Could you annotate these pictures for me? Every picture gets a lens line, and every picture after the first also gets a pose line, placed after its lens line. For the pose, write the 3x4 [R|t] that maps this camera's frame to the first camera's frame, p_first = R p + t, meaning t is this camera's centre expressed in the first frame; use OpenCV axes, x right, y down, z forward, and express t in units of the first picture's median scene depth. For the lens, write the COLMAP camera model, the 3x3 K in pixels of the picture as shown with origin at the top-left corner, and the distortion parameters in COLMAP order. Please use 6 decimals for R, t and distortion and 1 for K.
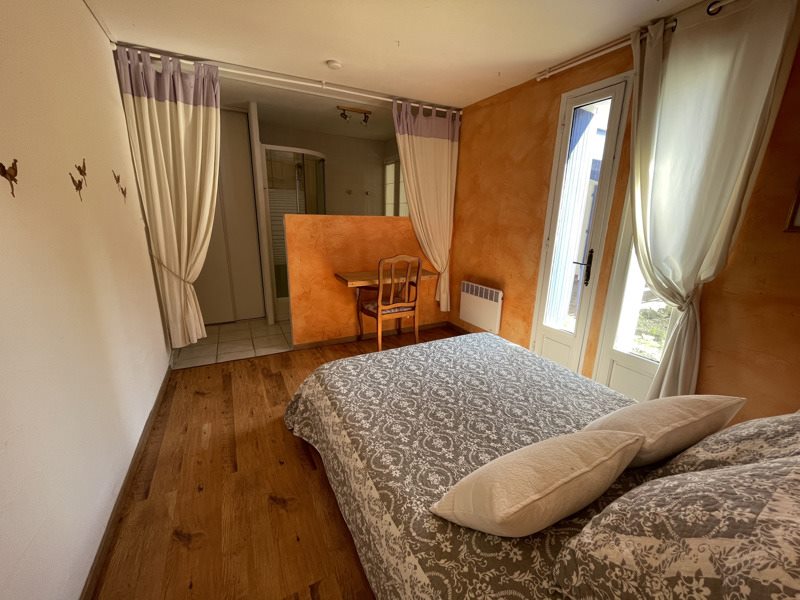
lens RADIAL K [[325.8, 0, 398.9], [0, 325.8, 298.5], [0, 0, 1]] dist [0.002104, 0.000231]
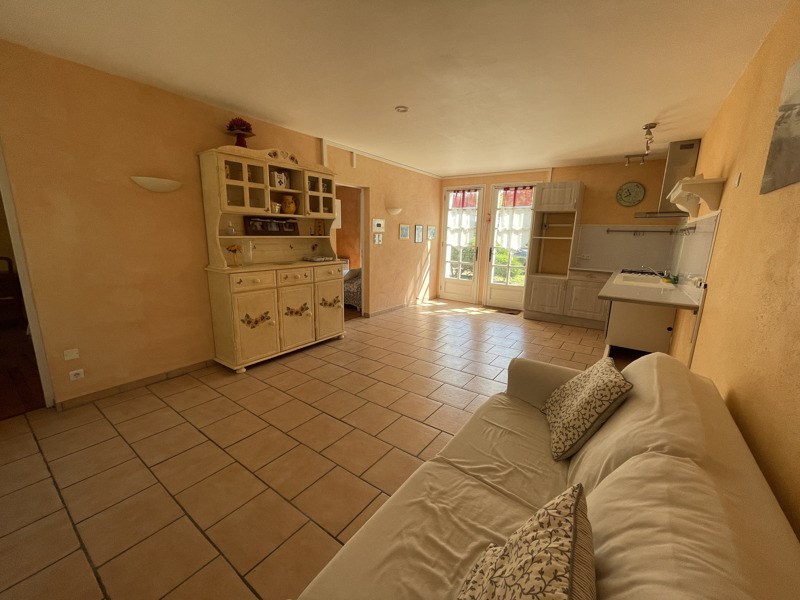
lens RADIAL K [[325.8, 0, 399.4], [0, 325.8, 300.1], [0, 0, 1]] dist [0.002104, 0.000231]
pose [[0.900367, -0.088432, 0.426050, -0.460934], [0.102990, 0.994619, -0.011203, 0.370746], [-0.422767, 0.053966, 0.904630, -1.520990]]
